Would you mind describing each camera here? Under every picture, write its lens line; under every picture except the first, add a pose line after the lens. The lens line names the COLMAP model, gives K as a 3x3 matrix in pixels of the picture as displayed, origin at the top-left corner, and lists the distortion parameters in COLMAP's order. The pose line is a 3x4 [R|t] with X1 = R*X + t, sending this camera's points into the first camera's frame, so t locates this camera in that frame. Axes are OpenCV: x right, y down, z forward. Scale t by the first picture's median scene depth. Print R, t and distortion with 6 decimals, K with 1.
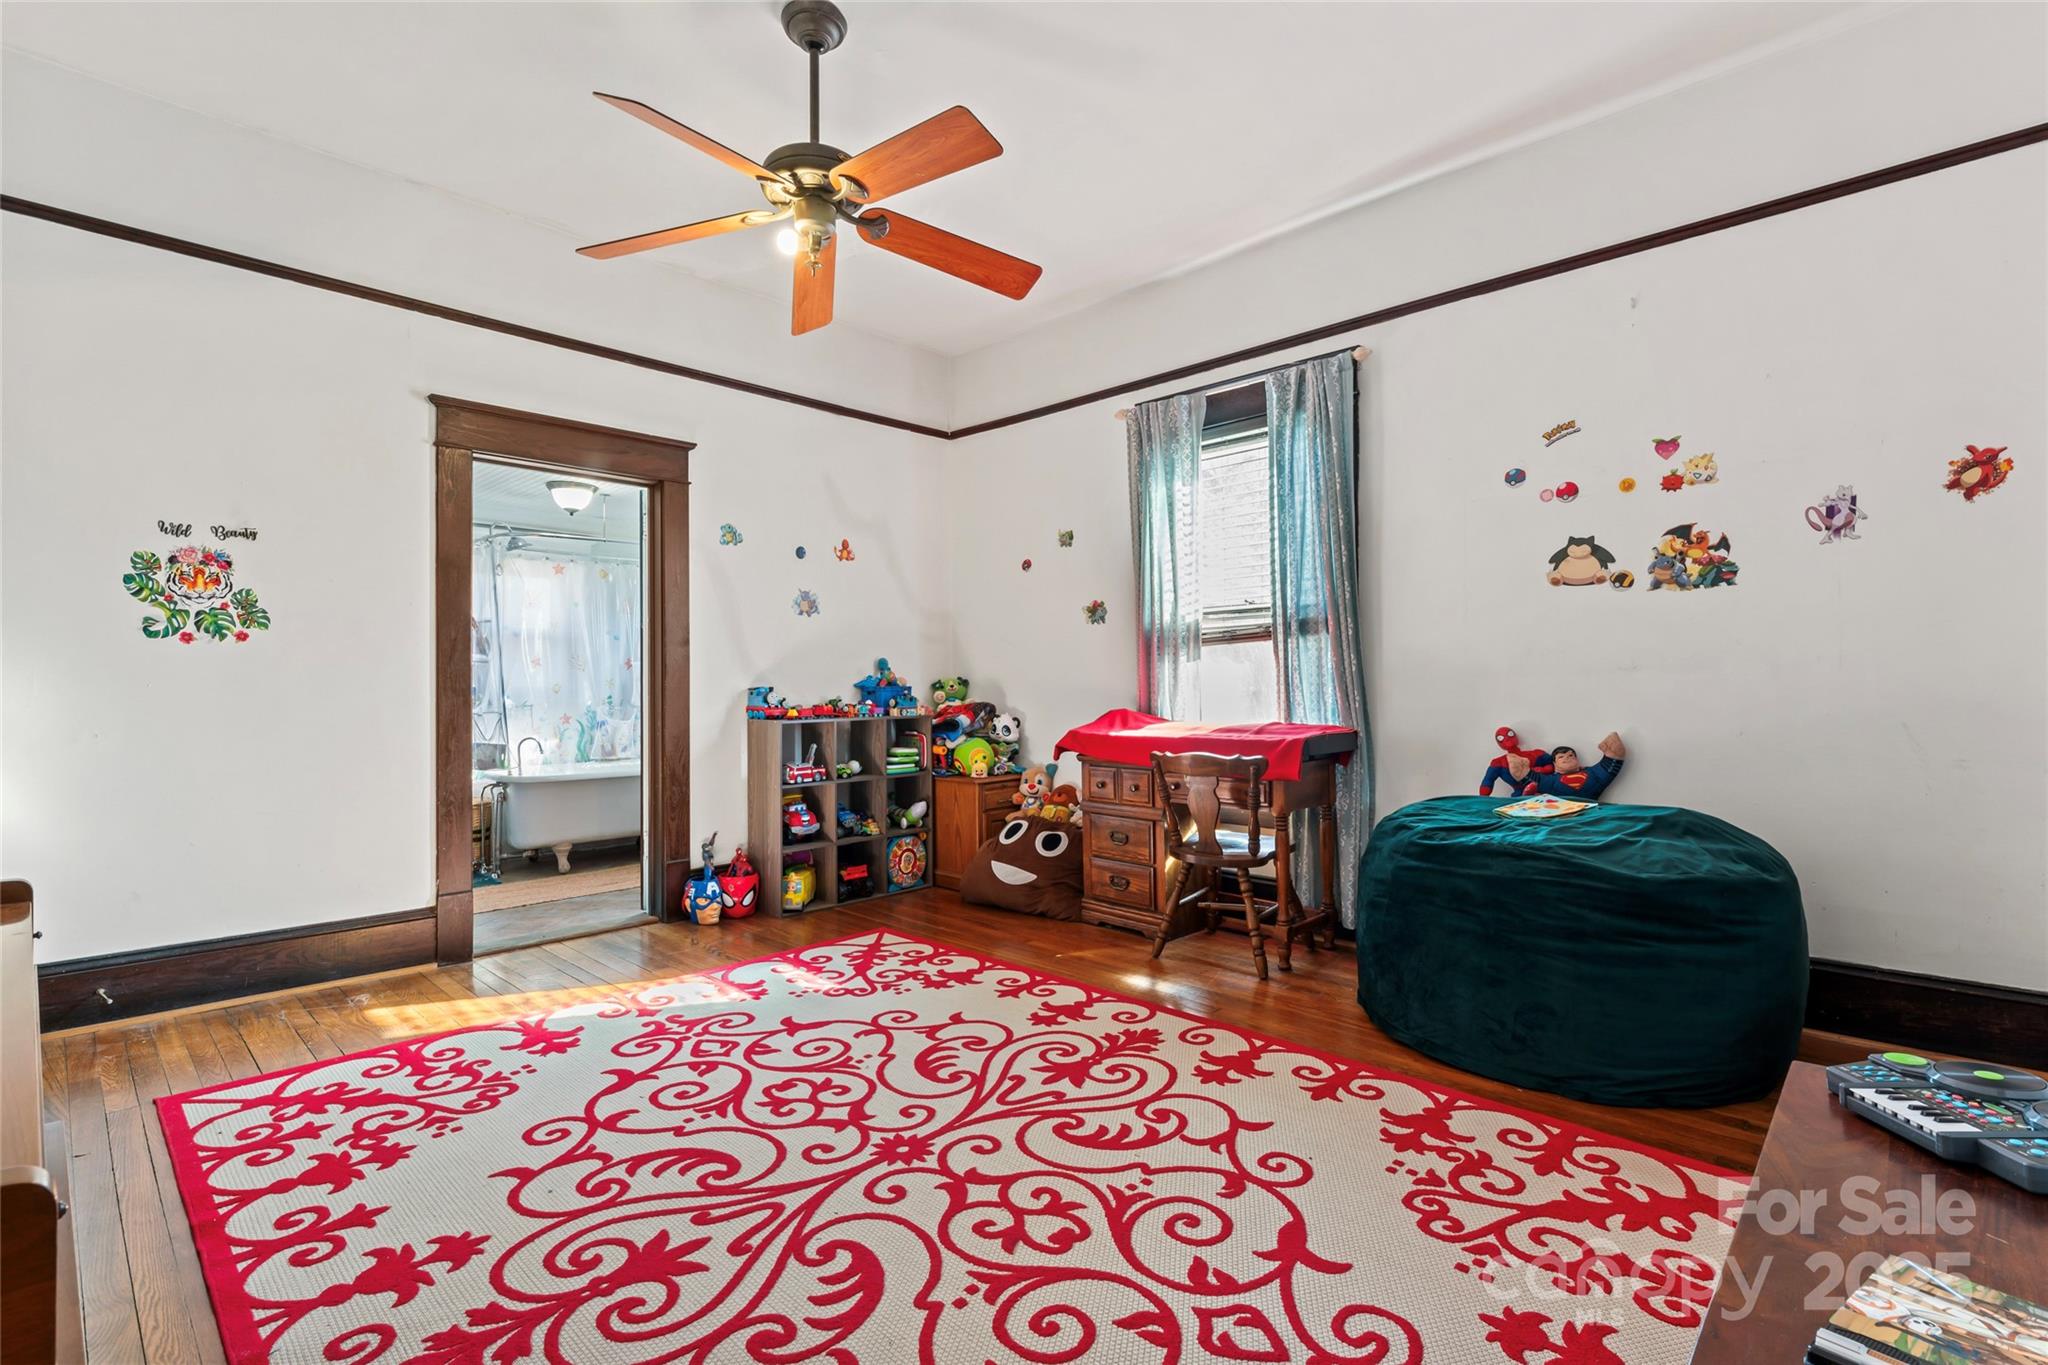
lens RADIAL K [[924.8, 0, 1014.2], [0, 924.8, 679.1], [0, 0, 1]] dist [-0.001772, 0.000777]
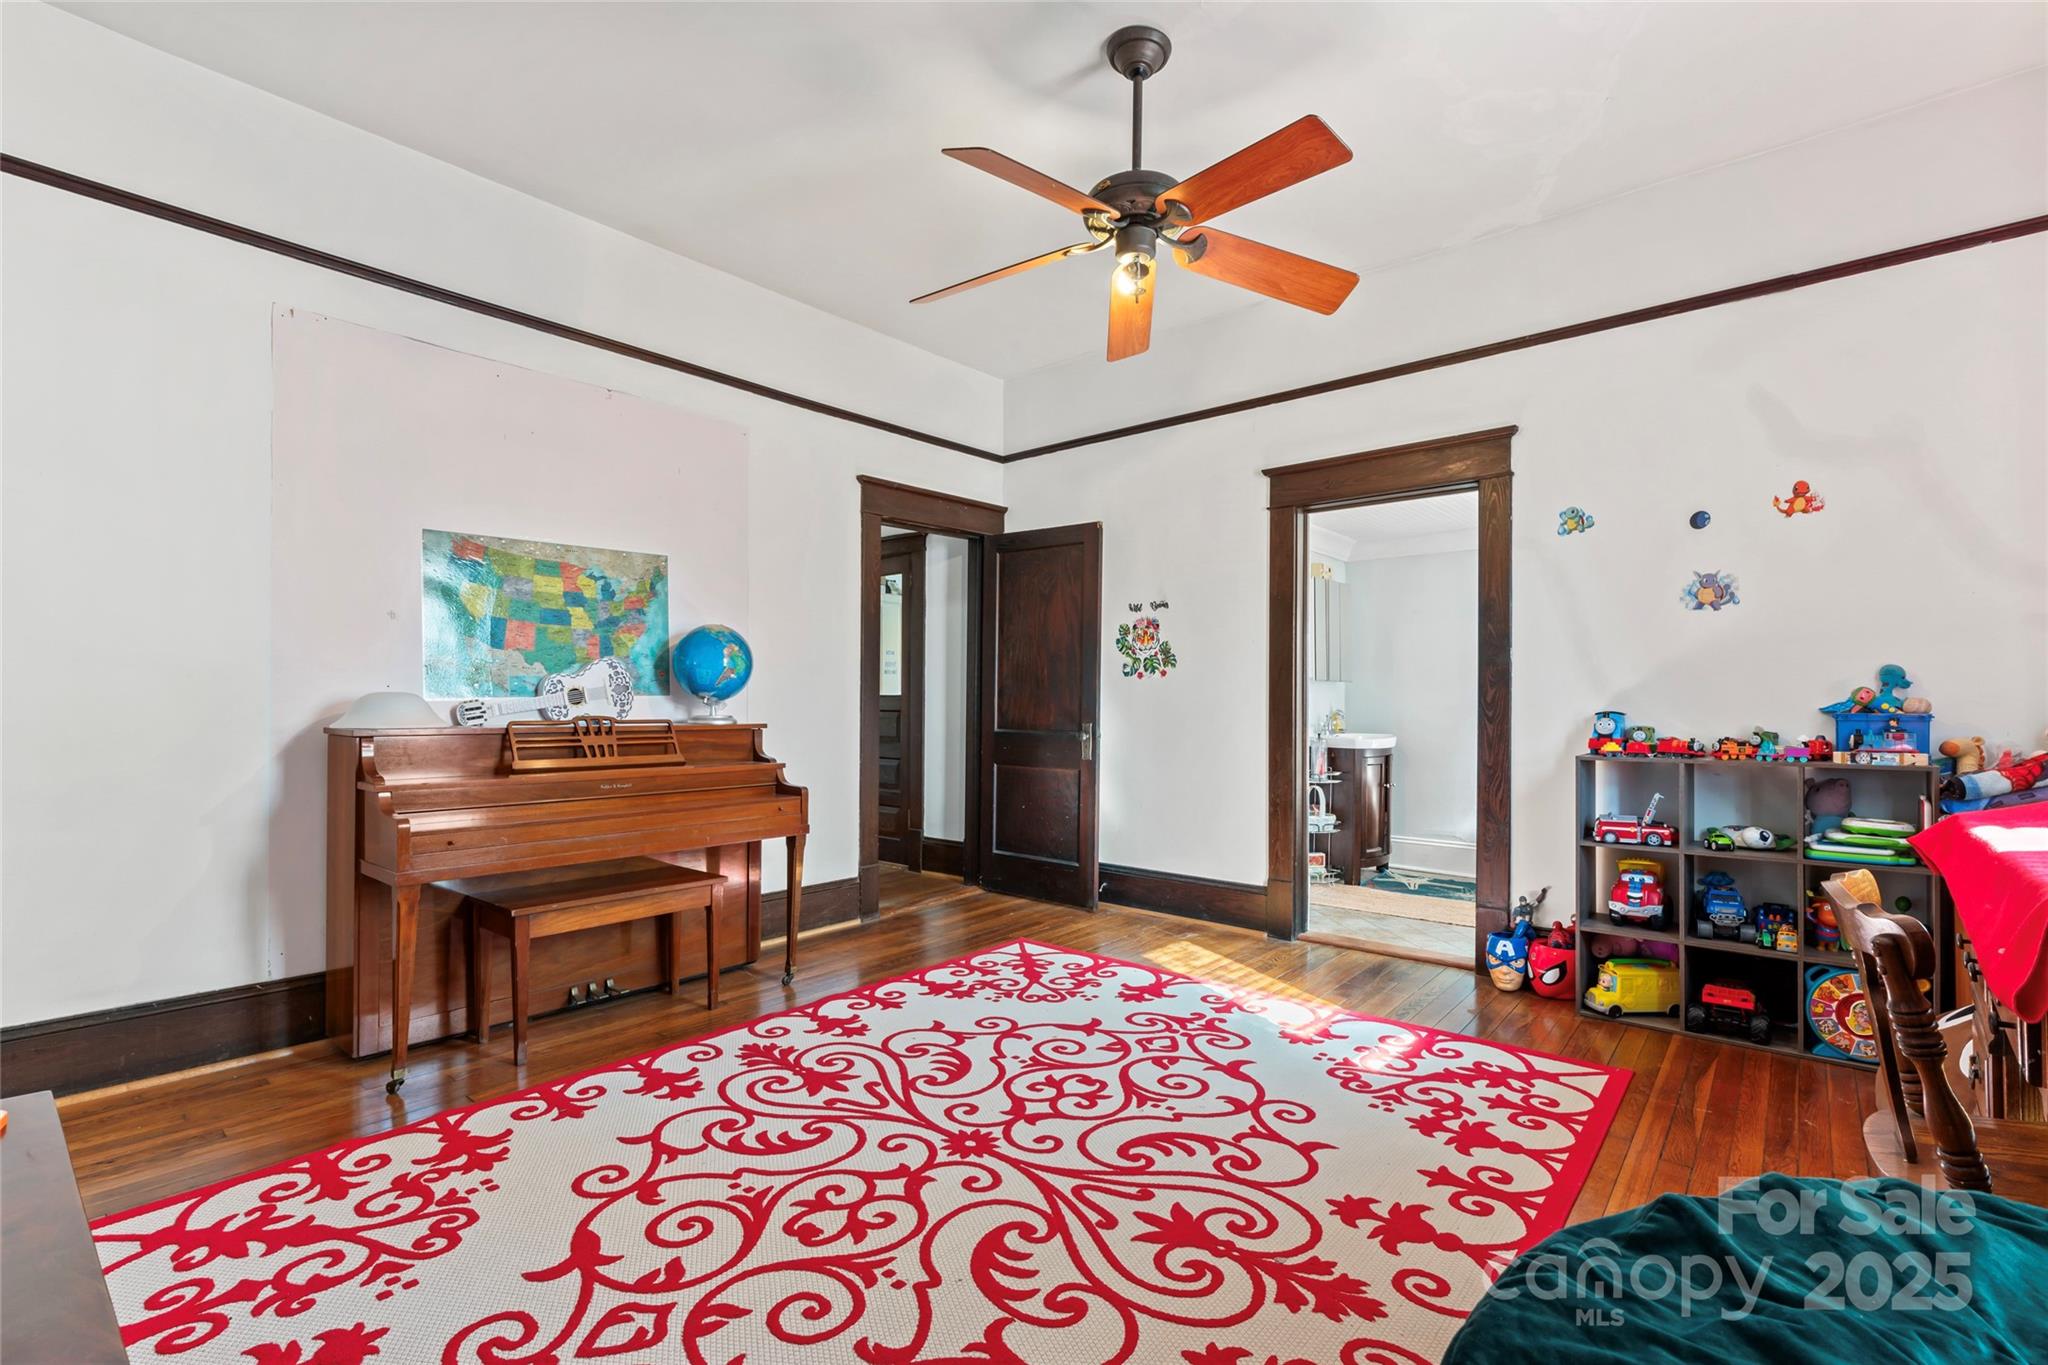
lens RADIAL K [[924.8, 0, 1032.8], [0, 924.8, 698.5], [0, 0, 1]] dist [-0.001772, 0.000777]
pose [[0.075802, -0.001274, -0.997122, 0.751372], [0.002919, 0.999995, -0.001056, -0.004486], [0.997119, -0.002830, 0.075805, 0.781512]]
